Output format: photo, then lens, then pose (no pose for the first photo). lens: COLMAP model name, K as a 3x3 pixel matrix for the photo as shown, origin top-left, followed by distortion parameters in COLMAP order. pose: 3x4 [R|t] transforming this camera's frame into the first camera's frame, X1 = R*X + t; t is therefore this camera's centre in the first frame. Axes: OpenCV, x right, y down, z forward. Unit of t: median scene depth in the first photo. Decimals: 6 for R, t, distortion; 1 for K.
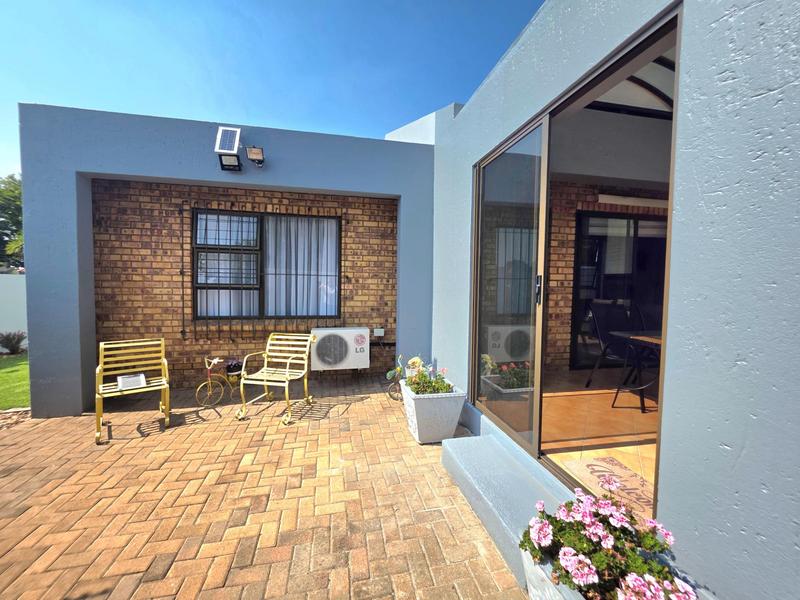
lens RADIAL K [[322.2, 0, 399.1], [0, 322.2, 298.1], [0, 0, 1]] dist [-0.000531, -0.000225]
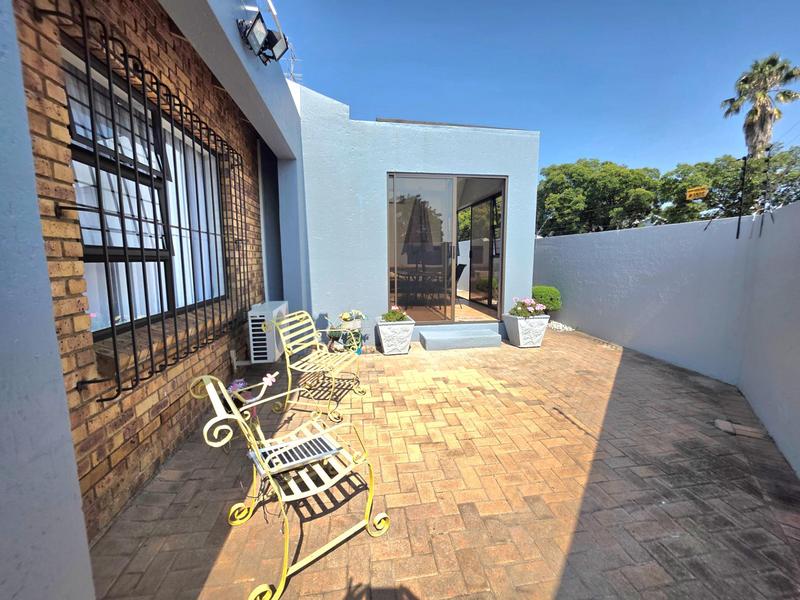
lens RADIAL K [[322.2, 0, 401.1], [0, 322.2, 296.1], [0, 0, 1]] dist [-0.000531, -0.000225]
pose [[0.058096, -0.132581, 0.989468, -1.853823], [0.052908, 0.990158, 0.129567, -0.033099], [-0.996908, 0.044824, 0.064539, 1.179410]]
